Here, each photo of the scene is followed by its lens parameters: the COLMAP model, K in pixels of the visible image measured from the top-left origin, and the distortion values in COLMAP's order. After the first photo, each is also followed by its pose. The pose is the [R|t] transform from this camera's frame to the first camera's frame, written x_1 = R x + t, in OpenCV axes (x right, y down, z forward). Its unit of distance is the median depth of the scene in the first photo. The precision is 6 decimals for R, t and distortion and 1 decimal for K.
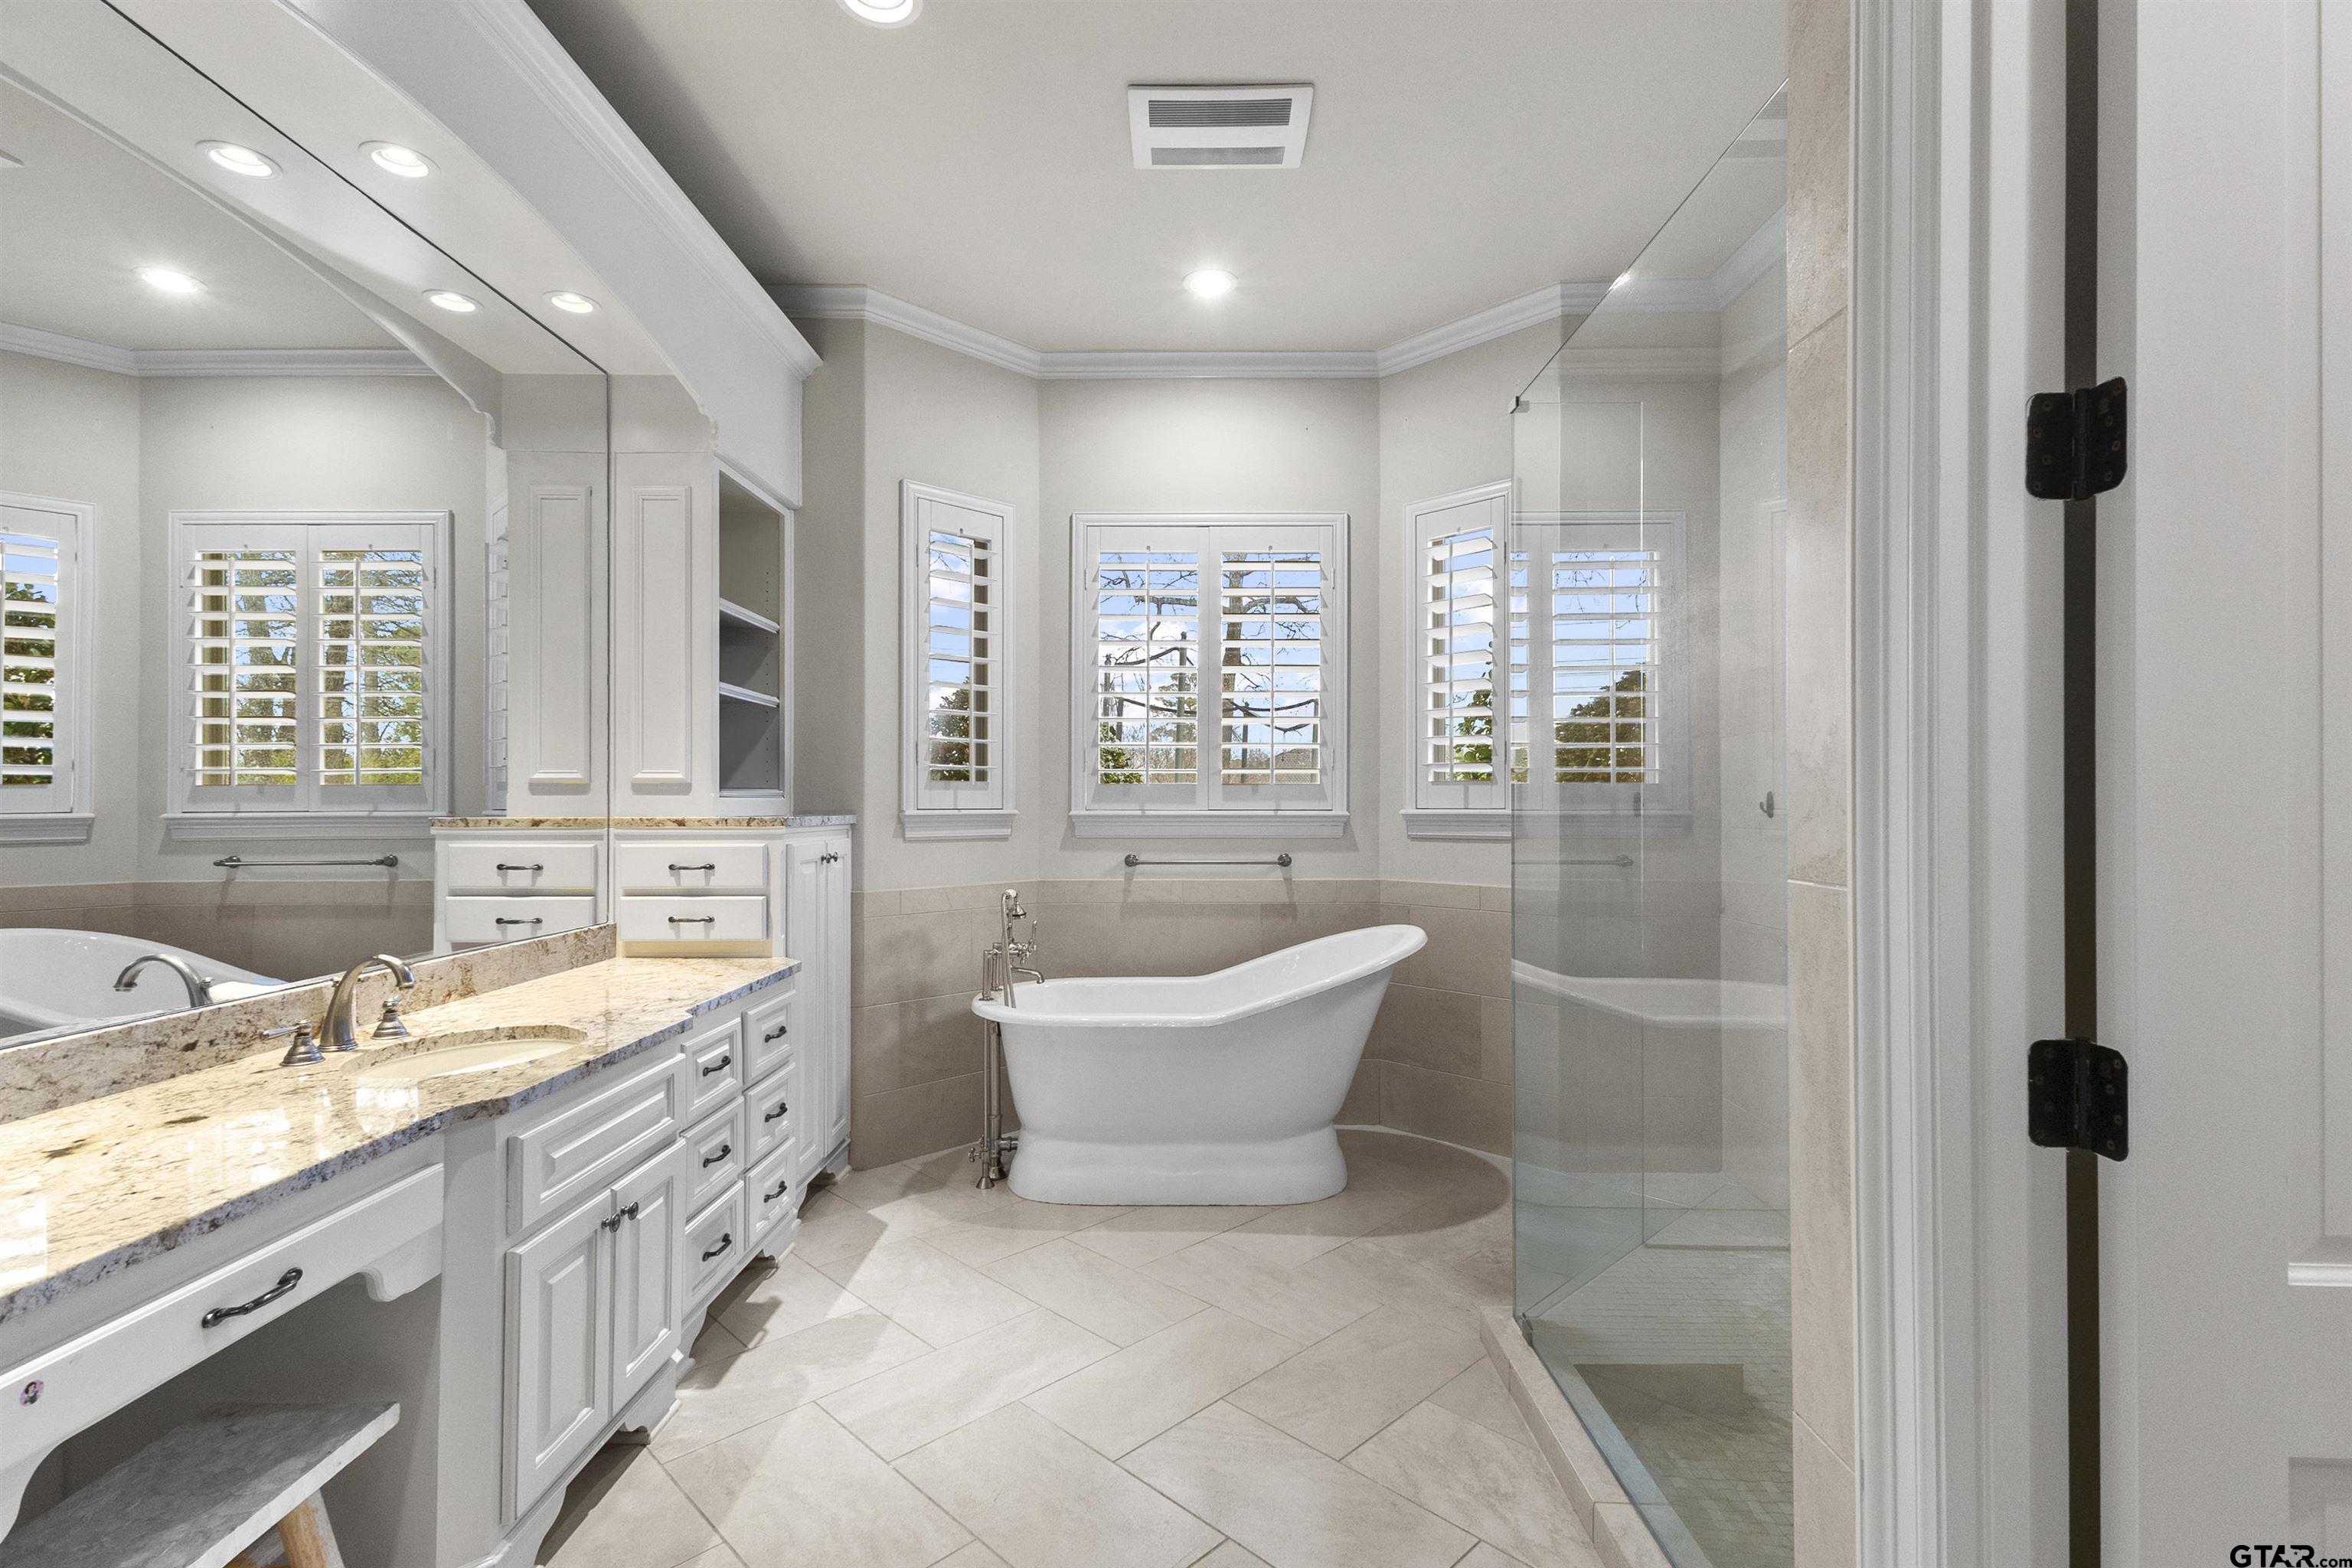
lens RADIAL K [[1095.4, 0, 1172.8], [0, 1095.4, 780.0], [0, 0, 1]] dist [0.014796, -0.000383]
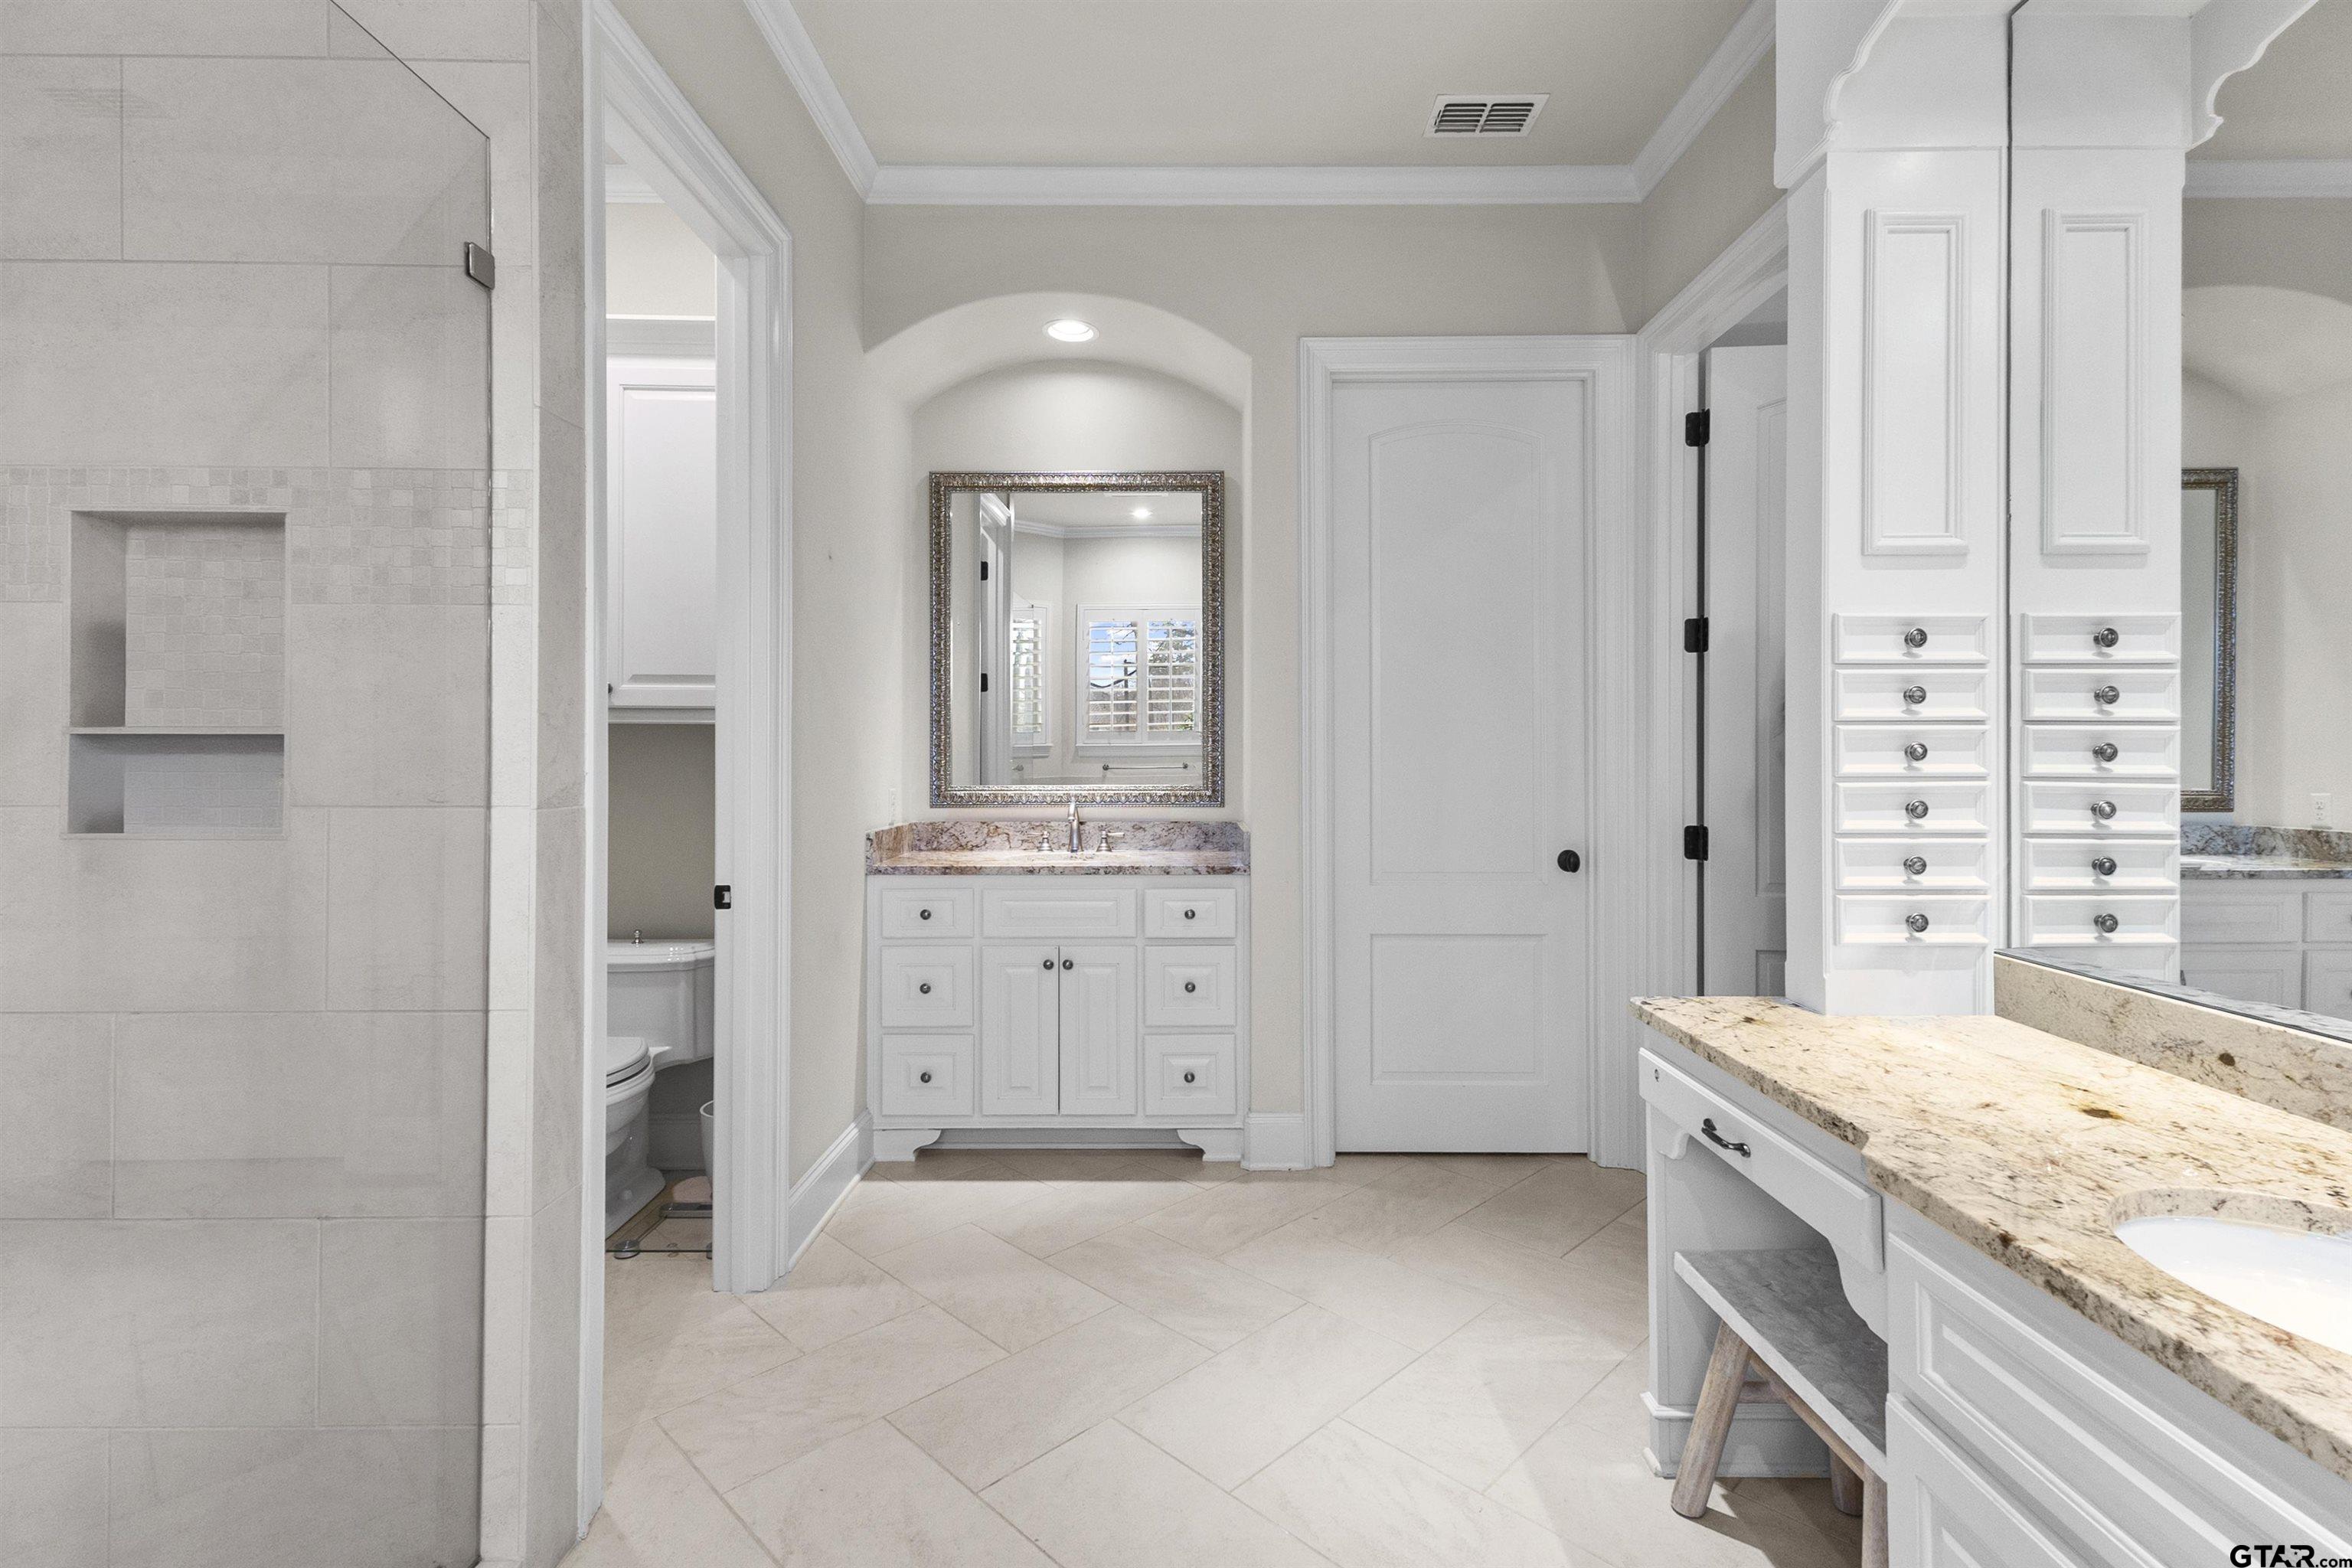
lens RADIAL K [[1095.4, 0, 1172.8], [0, 1095.4, 780.0], [0, 0, 1]] dist [0.014796, -0.000383]
pose [[-0.999998, -0.000952, 0.001994, -0.156666], [-0.000959, 0.999993, -0.003546, 0.047067], [-0.001990, -0.003548, -0.999992, 1.846489]]
